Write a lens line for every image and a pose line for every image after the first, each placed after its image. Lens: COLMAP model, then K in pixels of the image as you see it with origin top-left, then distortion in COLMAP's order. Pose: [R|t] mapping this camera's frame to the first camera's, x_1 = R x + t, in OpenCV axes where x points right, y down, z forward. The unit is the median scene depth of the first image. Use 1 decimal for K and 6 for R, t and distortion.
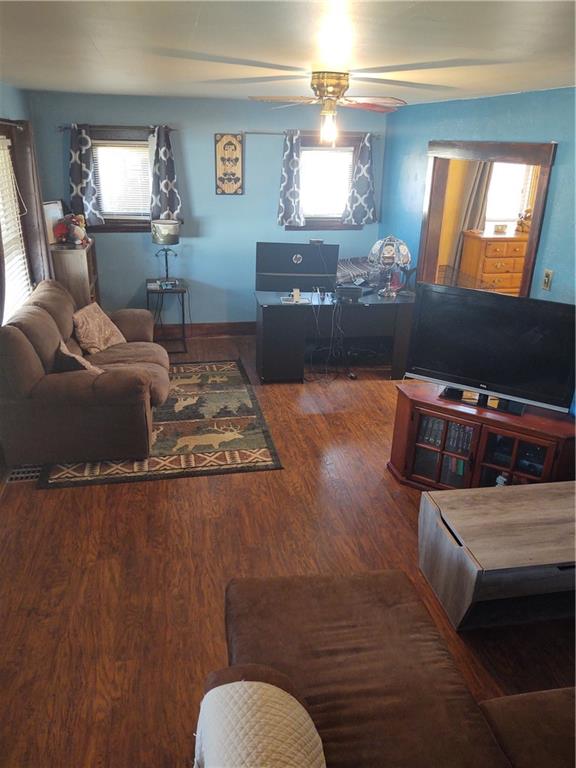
lens RADIAL K [[586.2, 0, 274.6], [0, 586.2, 383.2], [0, 0, 1]] dist [0.047526, -0.081685]
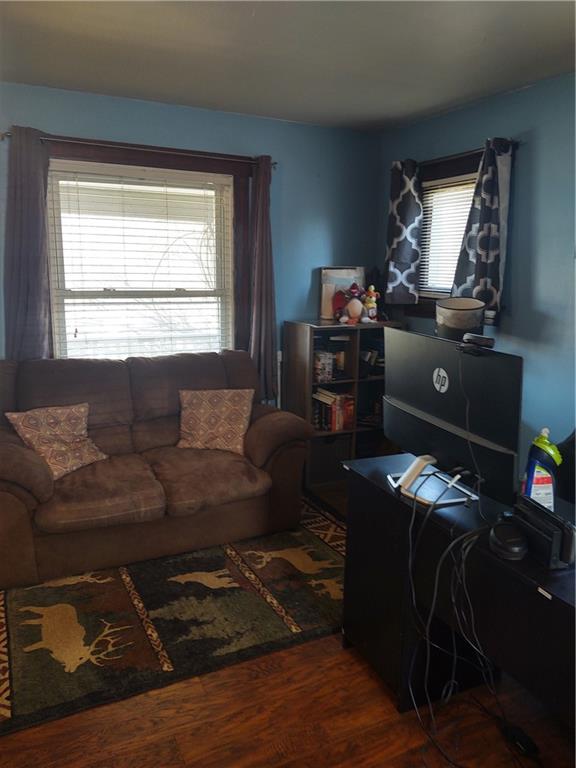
lens RADIAL K [[586.2, 0, 274.6], [0, 586.2, 383.2], [0, 0, 1]] dist [0.047526, -0.081685]
pose [[0.273399, 0.166654, -0.947354, 0.347708], [-0.371229, 0.926856, 0.055914, -0.184439], [0.887380, 0.336398, 0.315268, 0.761264]]
